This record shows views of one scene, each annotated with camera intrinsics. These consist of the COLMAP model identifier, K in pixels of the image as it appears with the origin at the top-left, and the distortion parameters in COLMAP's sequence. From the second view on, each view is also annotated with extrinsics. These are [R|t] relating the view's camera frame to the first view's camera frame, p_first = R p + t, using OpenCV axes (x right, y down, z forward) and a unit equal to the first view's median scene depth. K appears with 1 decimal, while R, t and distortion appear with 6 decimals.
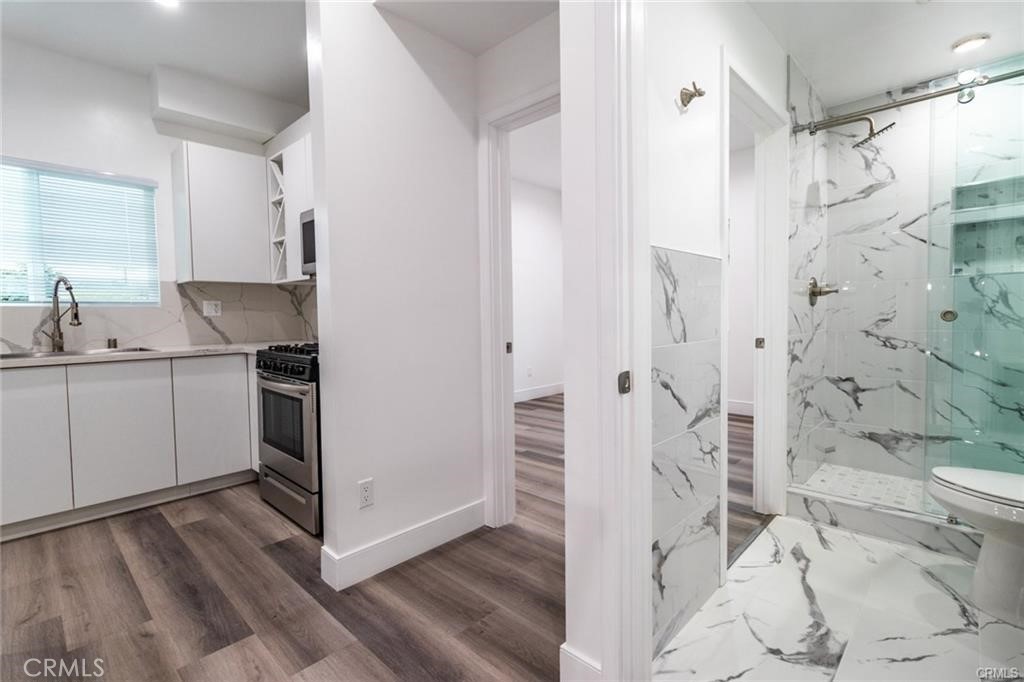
lens RADIAL K [[473.2, 0, 511.4], [0, 473.2, 336.1], [0, 0, 1]] dist [0.002561, 0.000356]
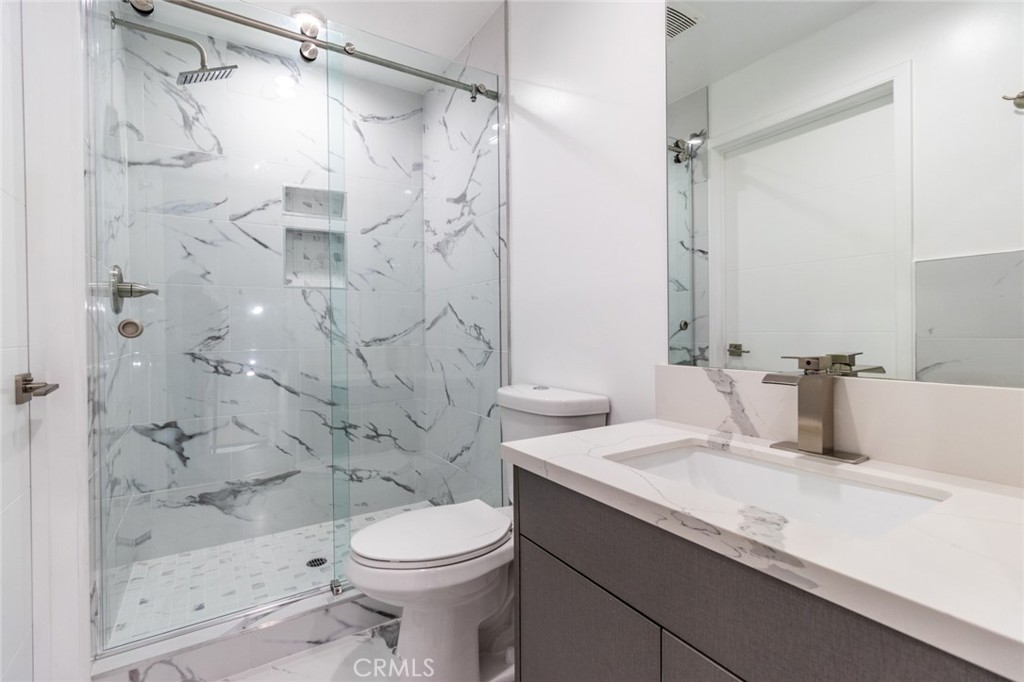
lens RADIAL K [[473.2, 0, 509.7], [0, 473.2, 333.8], [0, 0, 1]] dist [0.002561, 0.000356]
pose [[0.226724, 0.008318, 0.973924, 0.166827], [0.048963, 0.998602, -0.019927, -0.002391], [-0.972728, 0.052204, 0.225999, 0.383857]]
